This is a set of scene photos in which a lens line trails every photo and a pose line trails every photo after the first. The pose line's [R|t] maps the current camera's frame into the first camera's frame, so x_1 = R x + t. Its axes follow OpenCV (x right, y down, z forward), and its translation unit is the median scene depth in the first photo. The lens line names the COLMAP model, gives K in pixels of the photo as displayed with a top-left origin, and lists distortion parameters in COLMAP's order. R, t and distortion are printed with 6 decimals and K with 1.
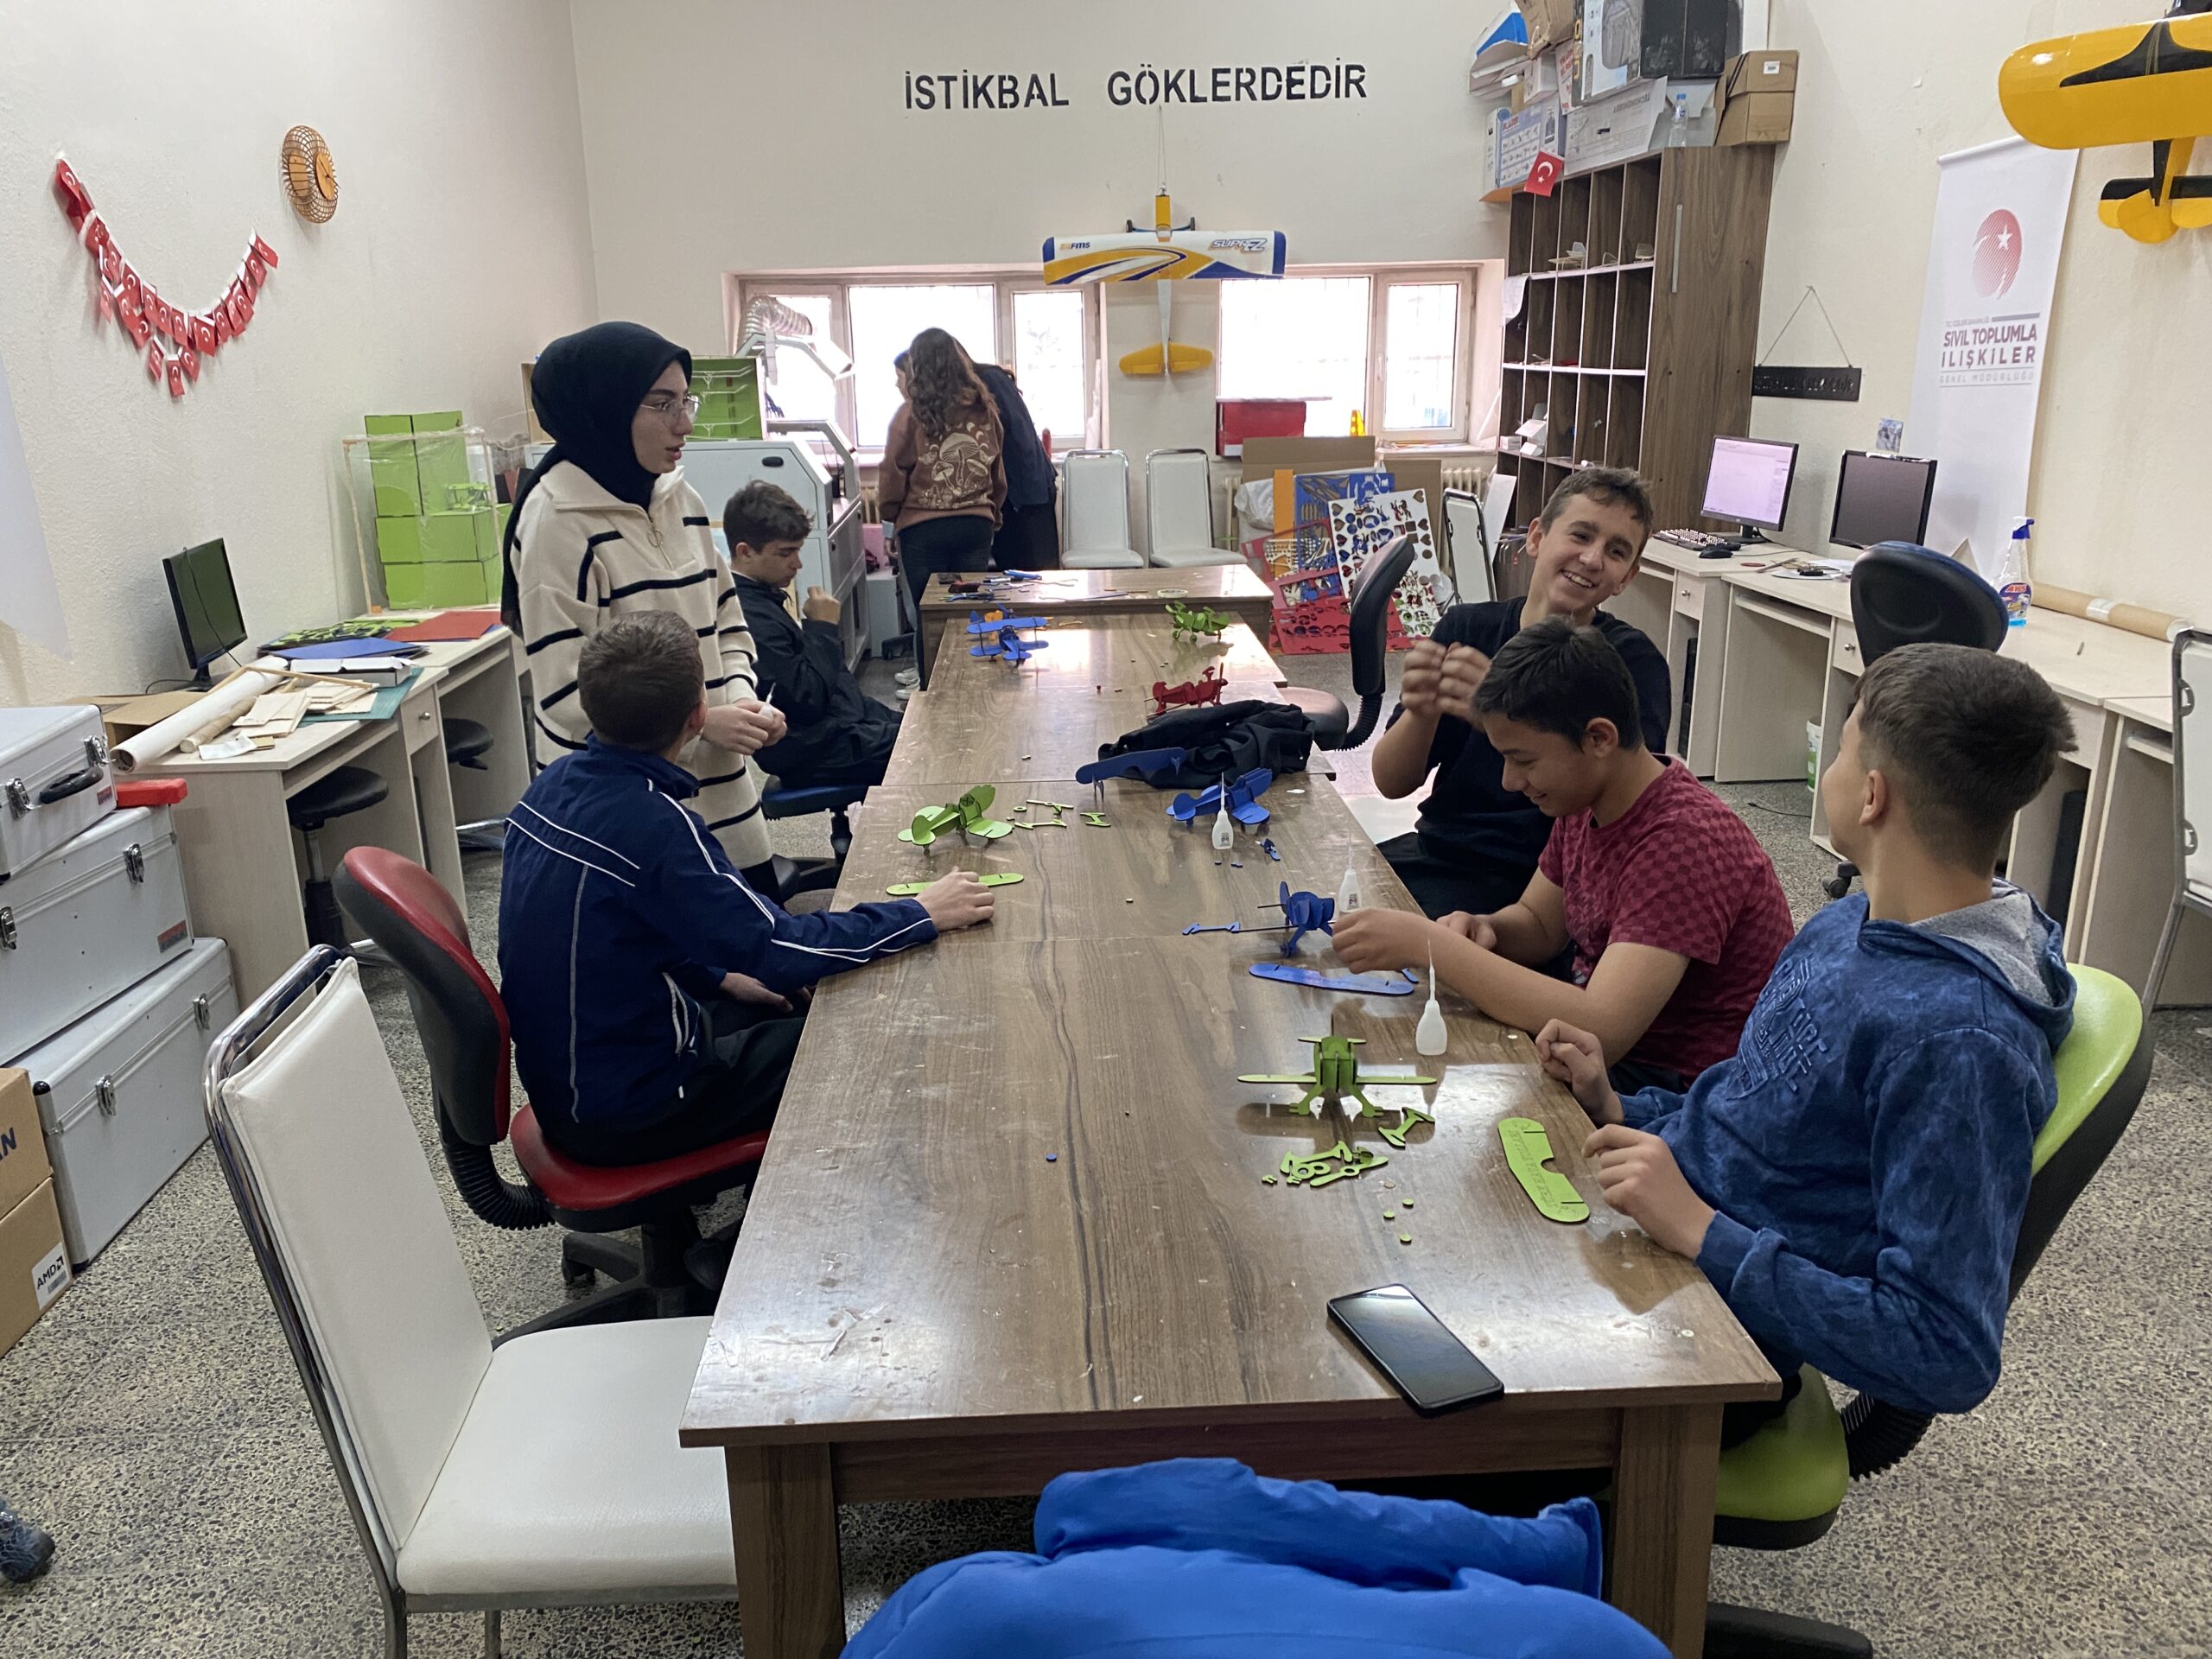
lens RADIAL K [[1687.0, 0, 1078.7], [0, 1687.0, 811.9], [0, 0, 1]] dist [0.033584, -0.026748]
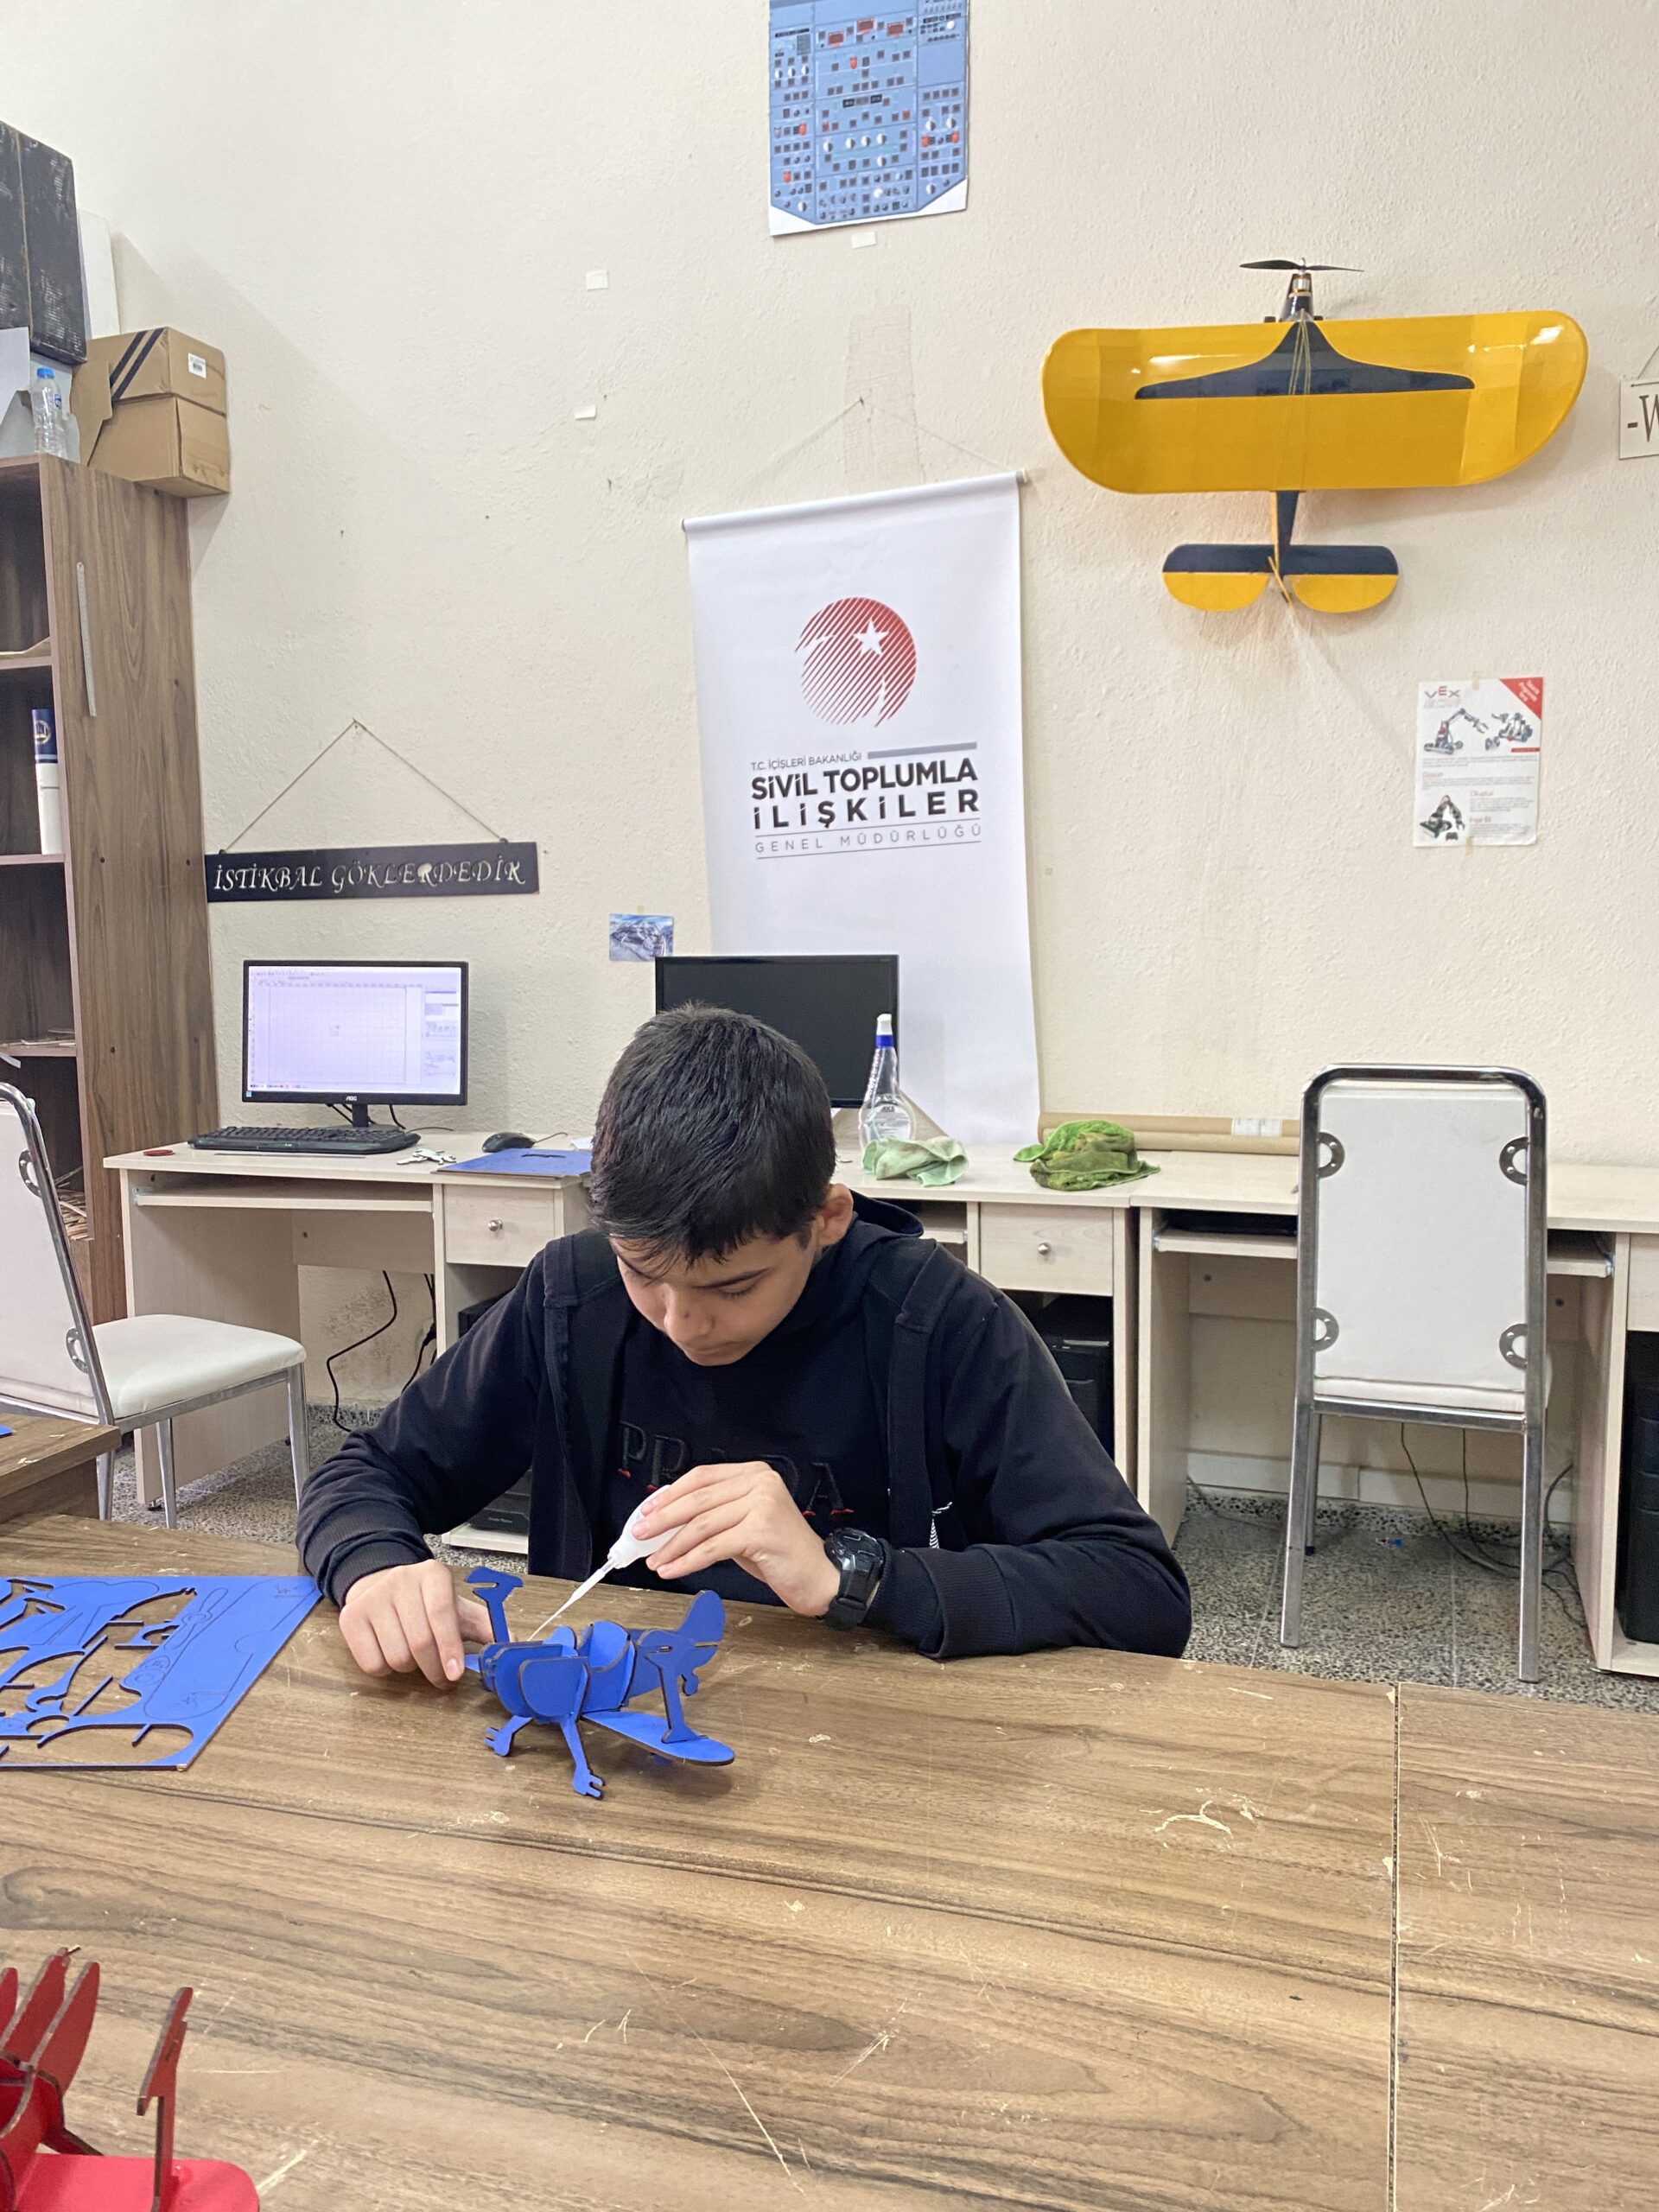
lens RADIAL K [[1687.0, 0, 824.2], [0, 1687.0, 1089.8], [0, 0, 1]] dist [0.033584, -0.026748]
pose [[0.371981, -0.085127, 0.924329, -0.083009], [0.261624, 0.965030, -0.016411, -0.120231], [-0.890608, 0.247931, 0.381244, 0.619622]]
